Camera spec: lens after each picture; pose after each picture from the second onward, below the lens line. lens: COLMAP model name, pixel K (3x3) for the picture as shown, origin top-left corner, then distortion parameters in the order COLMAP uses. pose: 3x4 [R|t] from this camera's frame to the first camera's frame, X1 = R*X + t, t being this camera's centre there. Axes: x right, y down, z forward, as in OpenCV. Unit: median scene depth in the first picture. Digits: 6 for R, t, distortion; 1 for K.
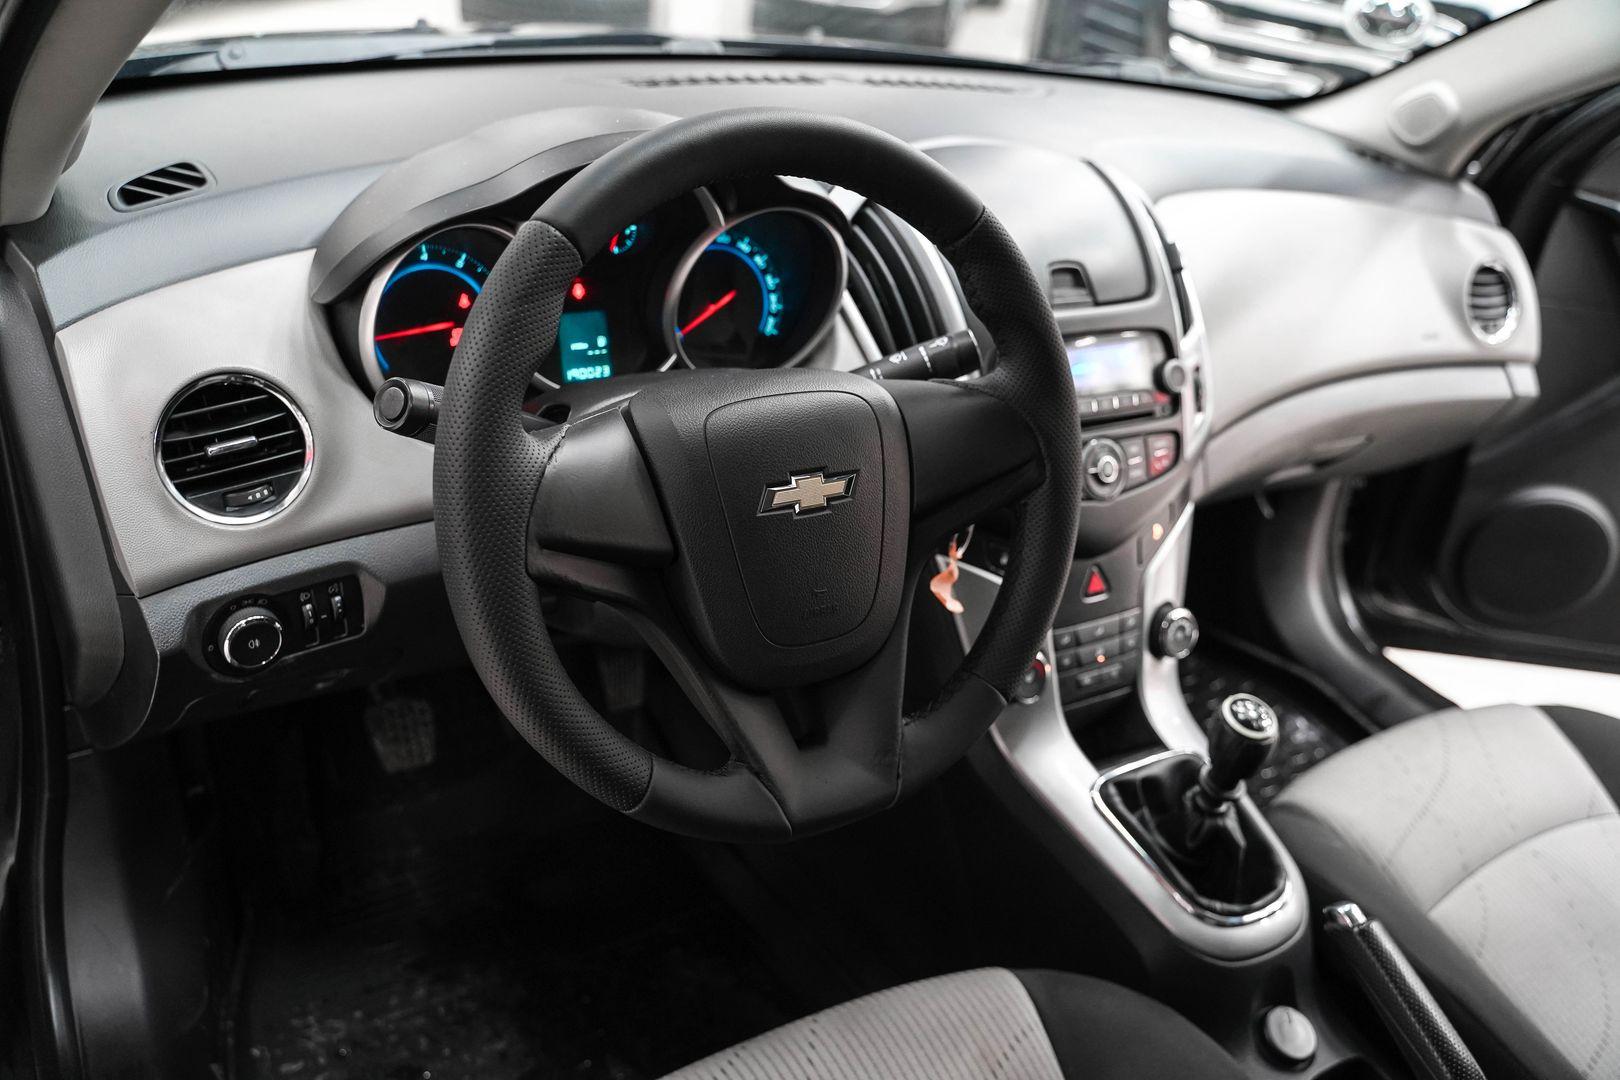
lens RADIAL K [[1332.6, 0, 810.0], [0, 1332.6, 540.0], [0, 0, 1]] dist [-0.107239, 0.086387]
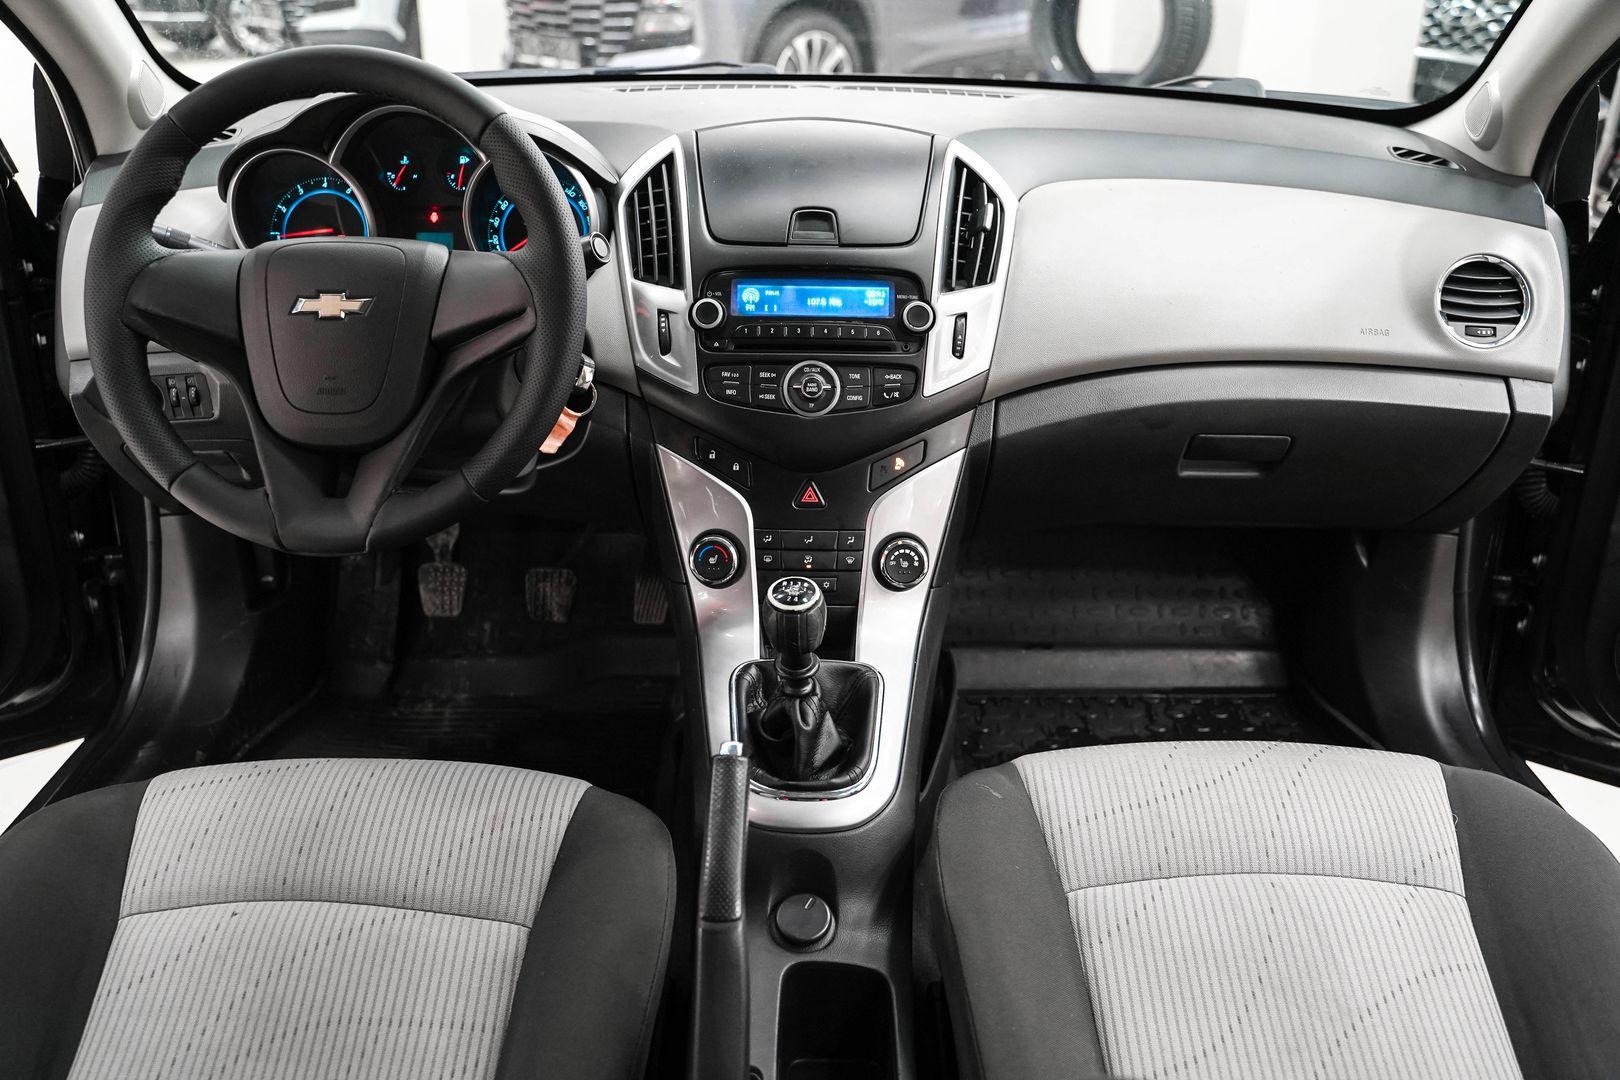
lens RADIAL K [[1332.6, 0, 810.0], [0, 1332.6, 540.0], [0, 0, 1]] dist [-0.107239, 0.086387]
pose [[0.841623, 0.119618, -0.526652, 0.763204], [-0.178999, 0.981827, -0.063051, 0.131928], [0.509539, 0.147335, 0.847739, 0.073958]]
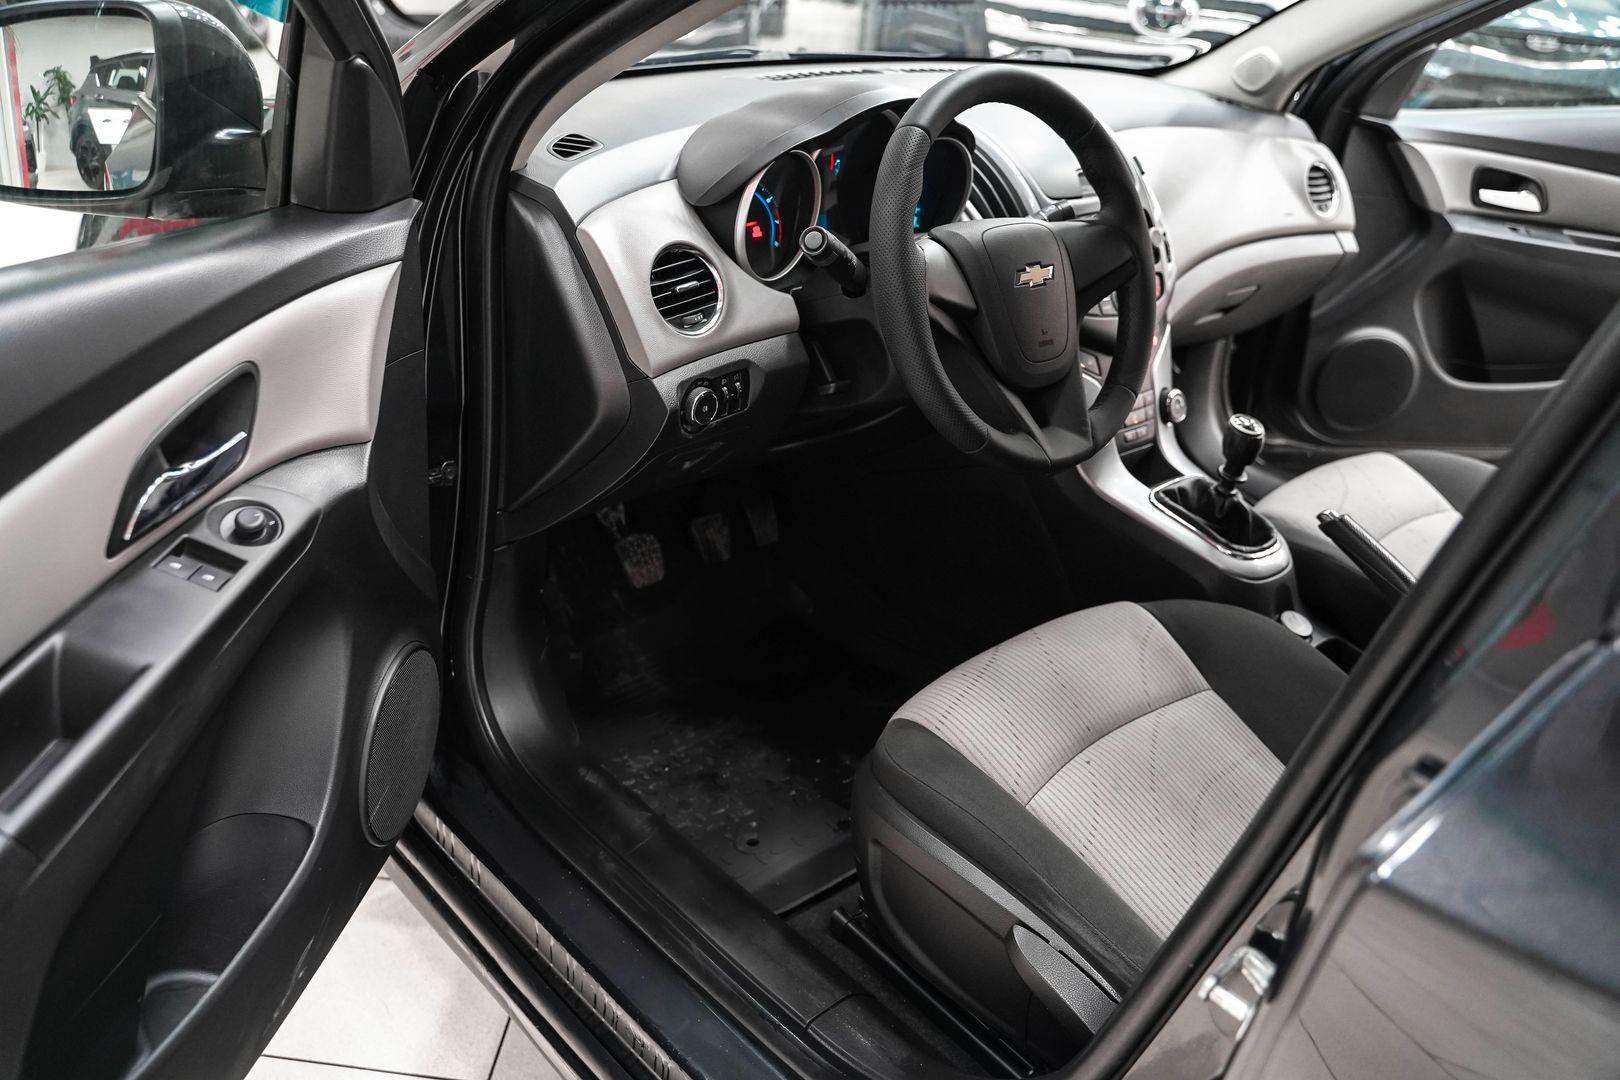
lens RADIAL K [[1332.6, 0, 810.0], [0, 1332.6, 540.0], [0, 0, 1]] dist [-0.107239, 0.086387]
pose [[0.980820, -0.125871, 0.148828, -0.384012], [0.129653, 0.991431, -0.015949, 0.193825], [-0.145545, 0.034939, 0.988735, -0.444208]]
